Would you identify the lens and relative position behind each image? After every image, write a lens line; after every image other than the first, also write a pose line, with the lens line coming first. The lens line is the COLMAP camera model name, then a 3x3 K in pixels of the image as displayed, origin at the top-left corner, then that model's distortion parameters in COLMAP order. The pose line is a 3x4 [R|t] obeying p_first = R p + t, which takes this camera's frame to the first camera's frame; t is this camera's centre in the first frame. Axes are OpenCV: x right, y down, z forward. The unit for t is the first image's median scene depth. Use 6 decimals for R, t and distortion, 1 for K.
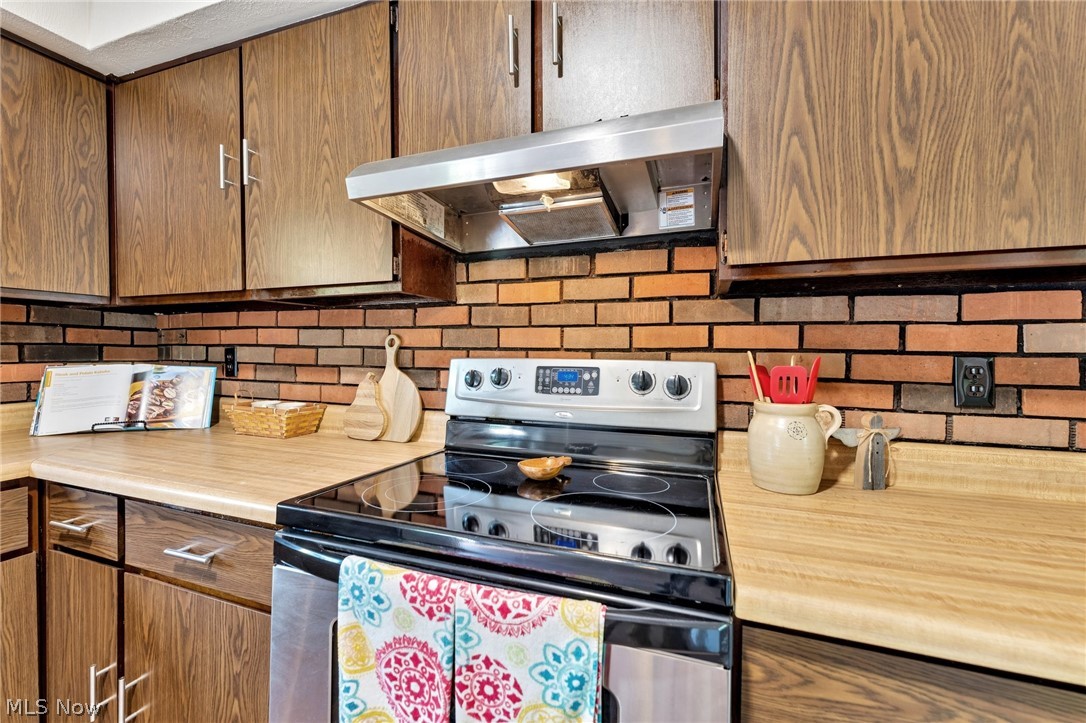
lens RADIAL K [[441.6, 0, 539.5], [0, 441.6, 350.6], [0, 0, 1]] dist [-0.005097, 0.000356]
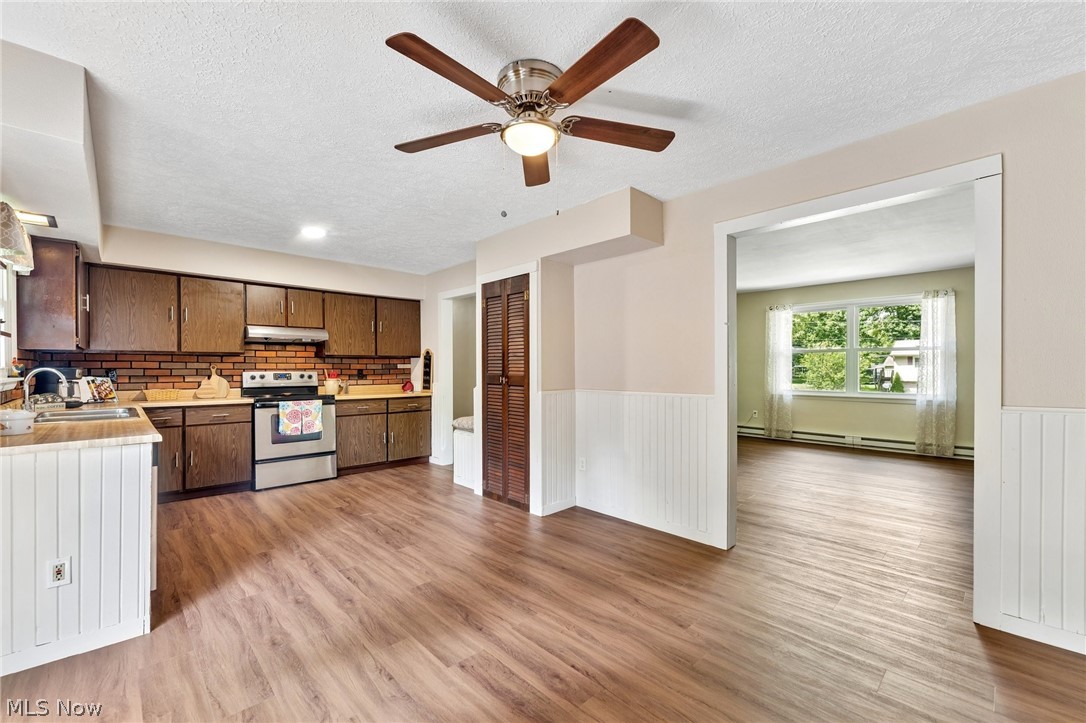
lens RADIAL K [[441.6, 0, 541.6], [0, 441.6, 369.9], [0, 0, 1]] dist [-0.005097, 0.000356]
pose [[0.437833, -0.009711, 0.899004, -2.826824], [0.008380, 0.999942, 0.006720, -0.002980], [-0.899017, 0.004591, 0.437889, -3.271378]]
